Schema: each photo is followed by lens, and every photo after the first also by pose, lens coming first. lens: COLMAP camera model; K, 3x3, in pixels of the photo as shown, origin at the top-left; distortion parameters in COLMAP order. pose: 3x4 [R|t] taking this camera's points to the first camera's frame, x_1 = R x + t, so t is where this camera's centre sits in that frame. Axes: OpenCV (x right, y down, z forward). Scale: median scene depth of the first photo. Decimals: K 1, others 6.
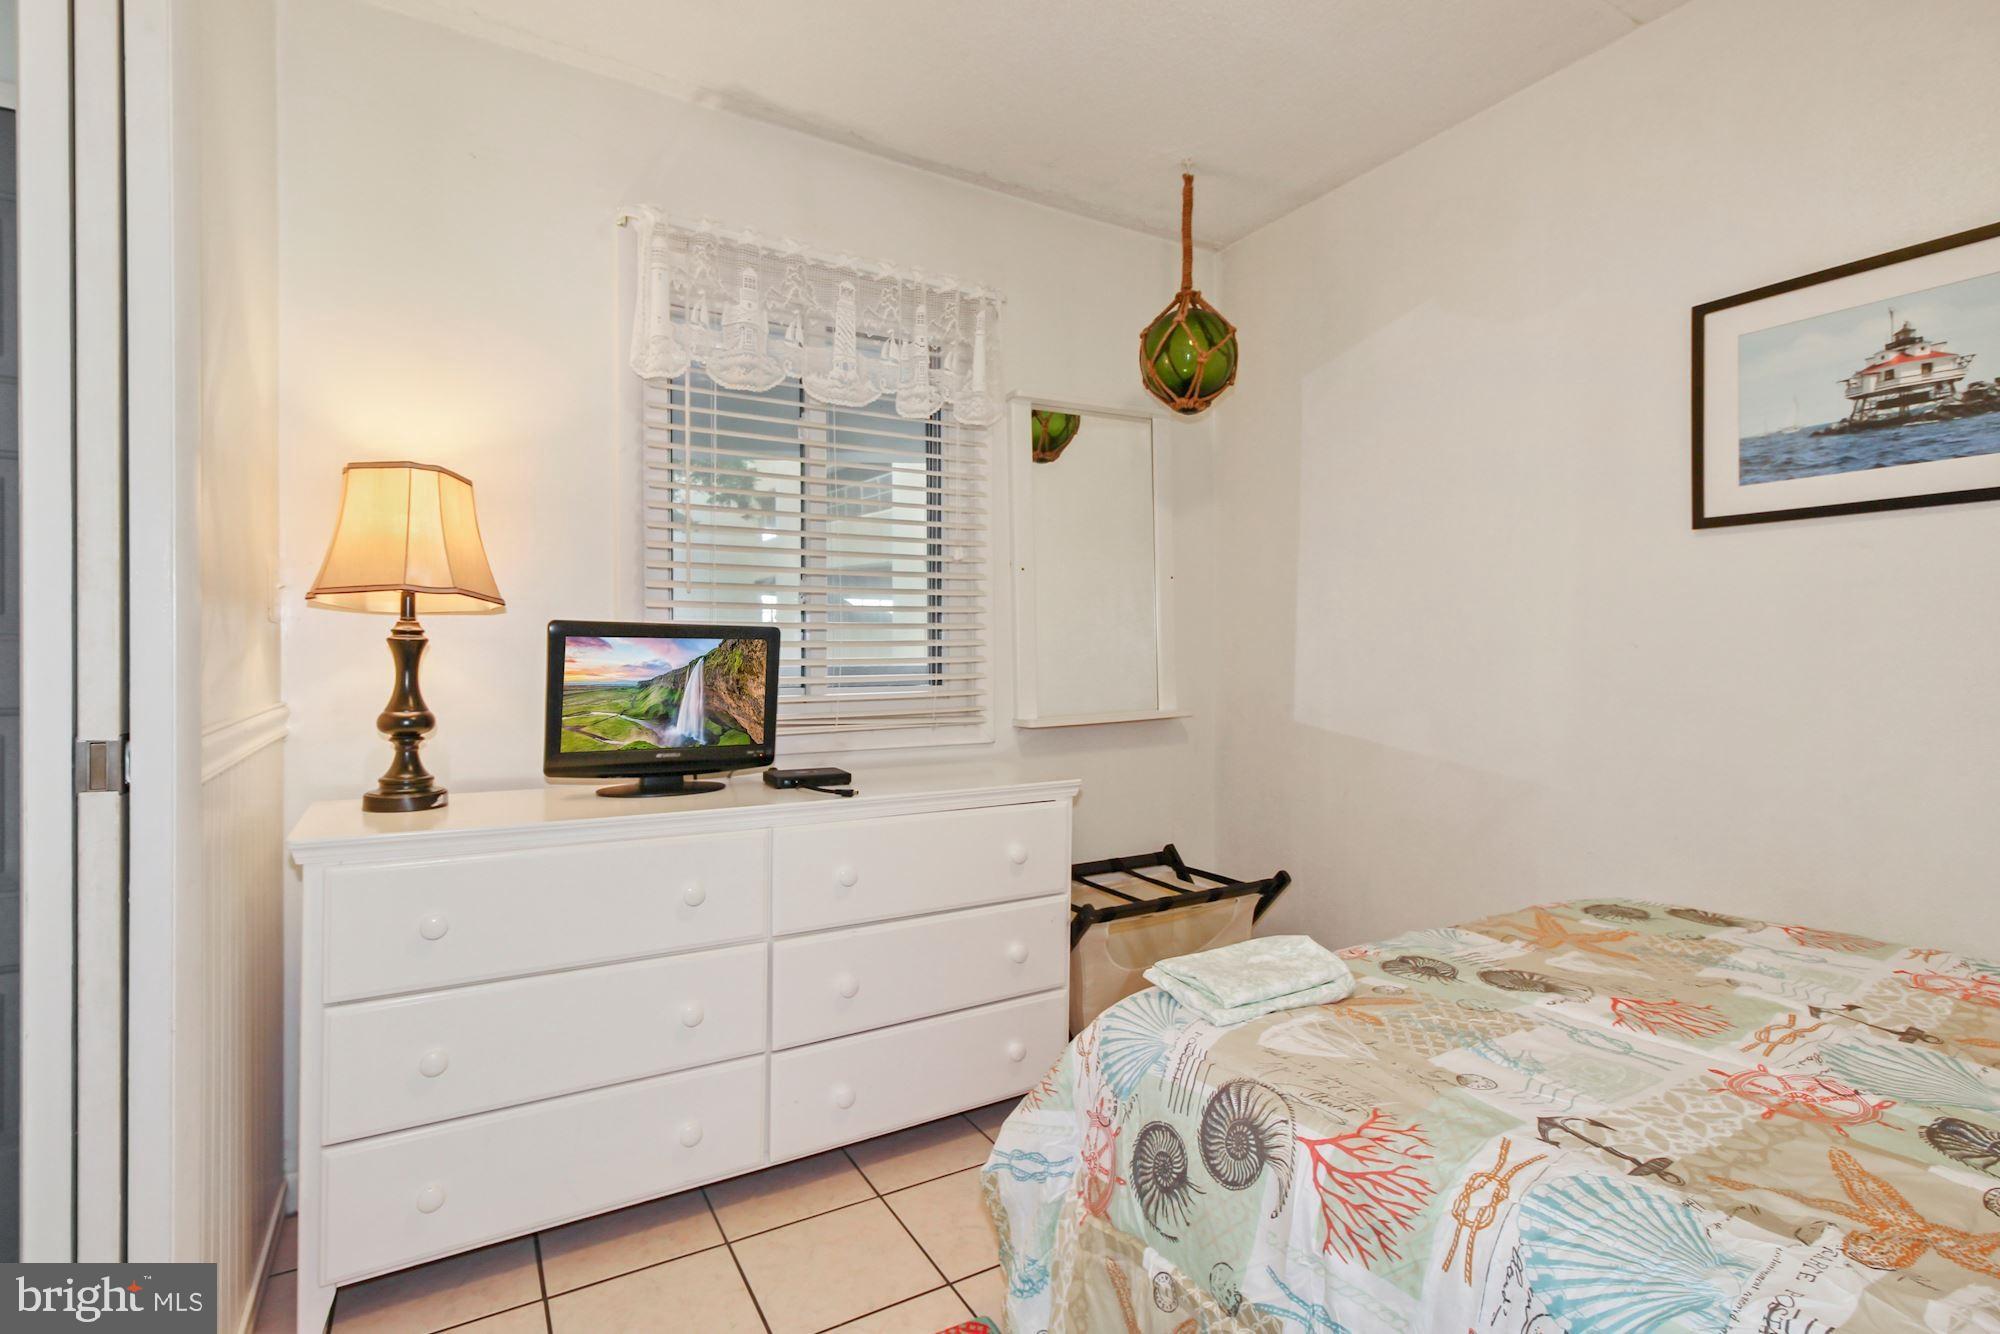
lens RADIAL K [[949.1, 0, 996.5], [0, 949.1, 642.7], [0, 0, 1]] dist [0.000420, 0.000166]
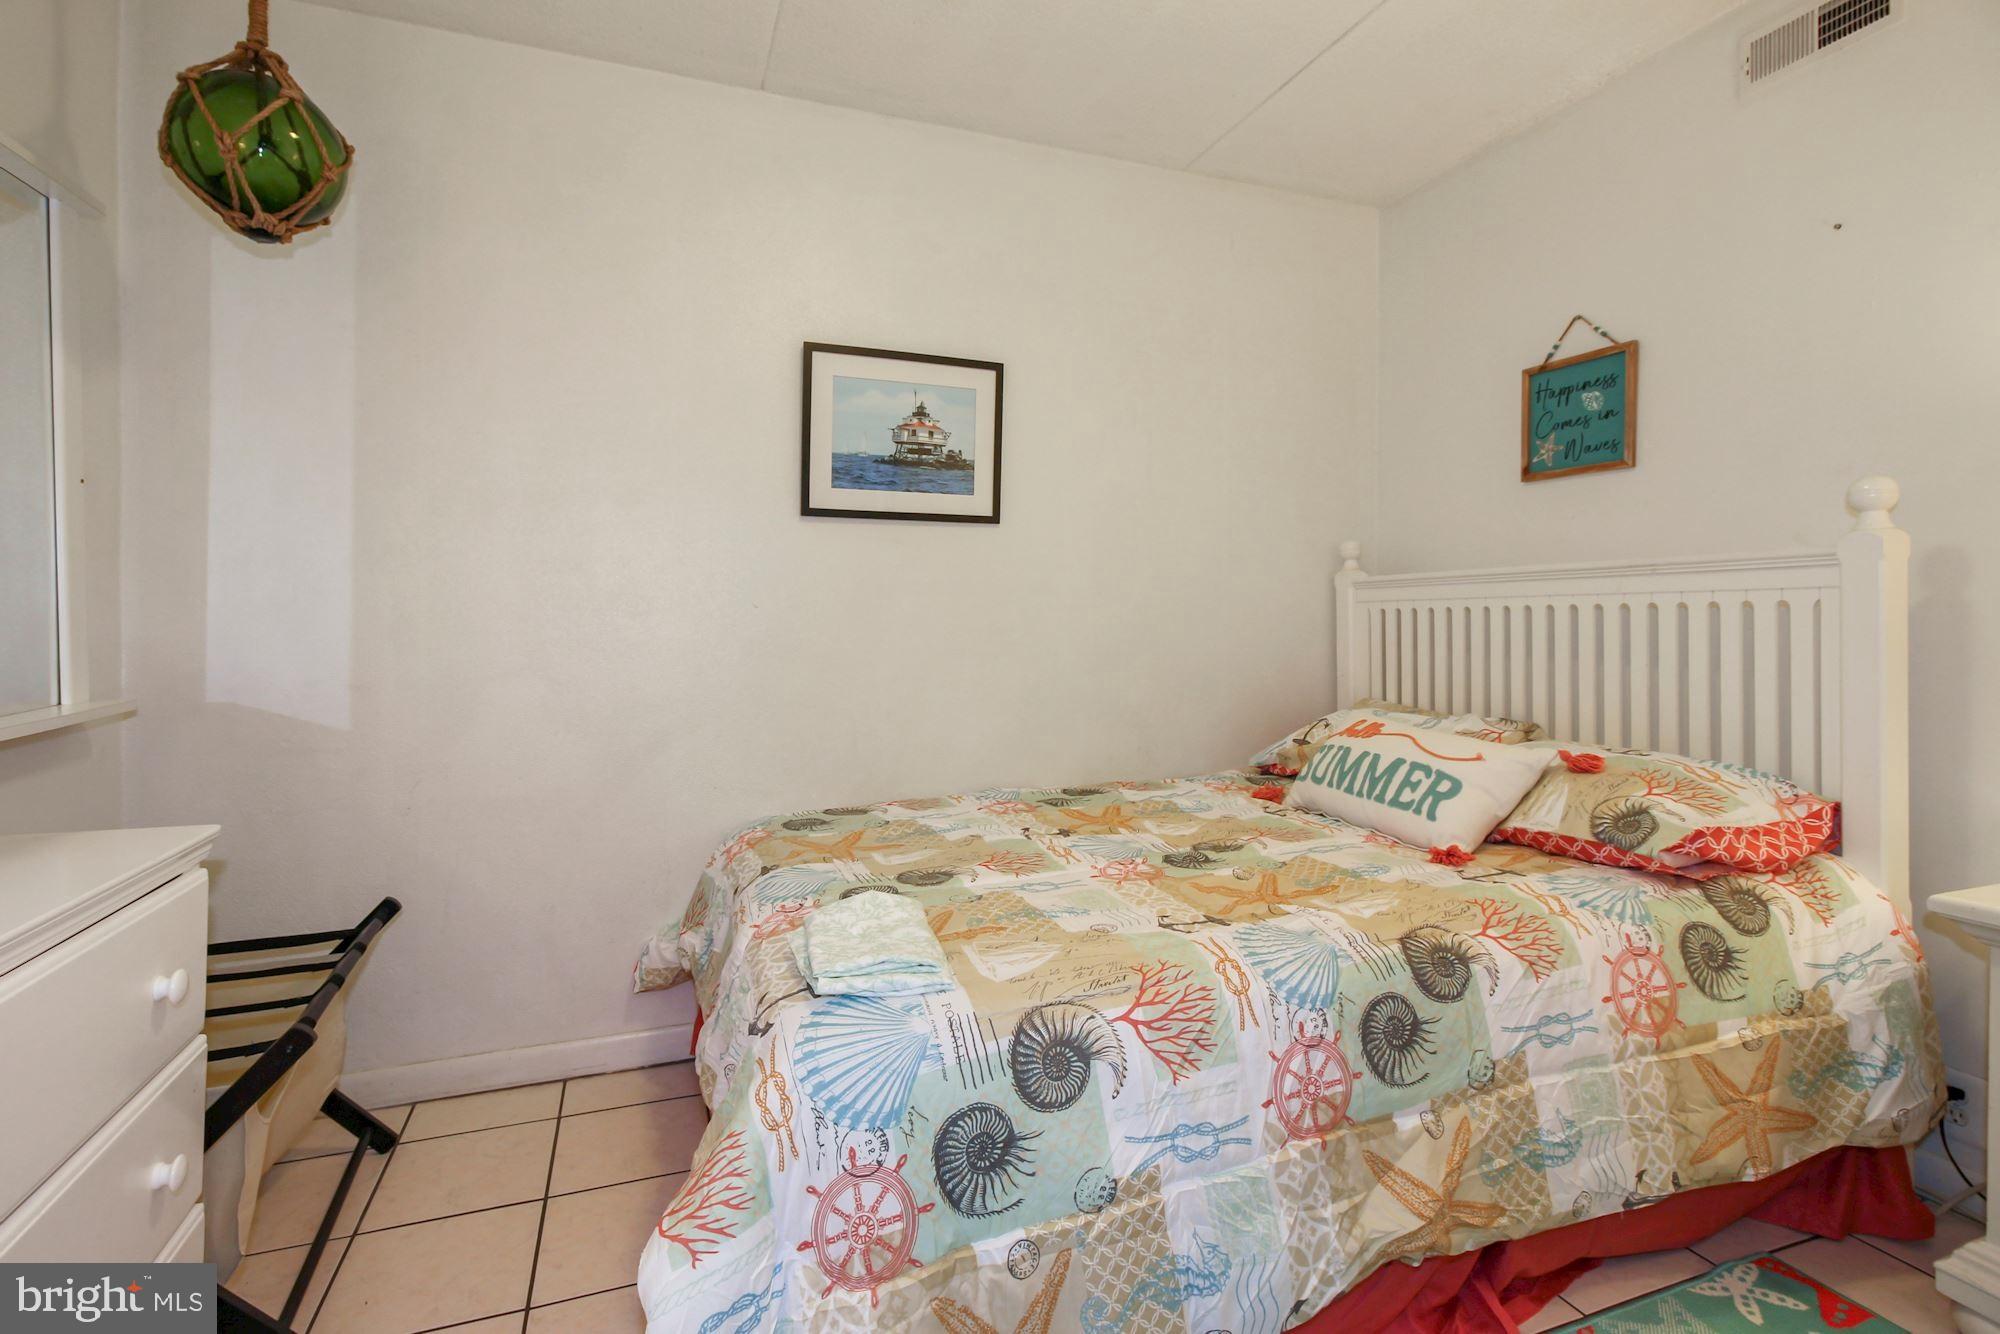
lens RADIAL K [[942.2, 0, 998.1], [0, 942.2, 618.9], [0, 0, 1]] dist [0.001759, 0.000293]
pose [[0.165092, -0.000047, 0.986278, -0.558184], [-0.013896, 0.999901, 0.002374, 0.015161], [-0.986180, -0.014097, 0.165075, 0.621169]]
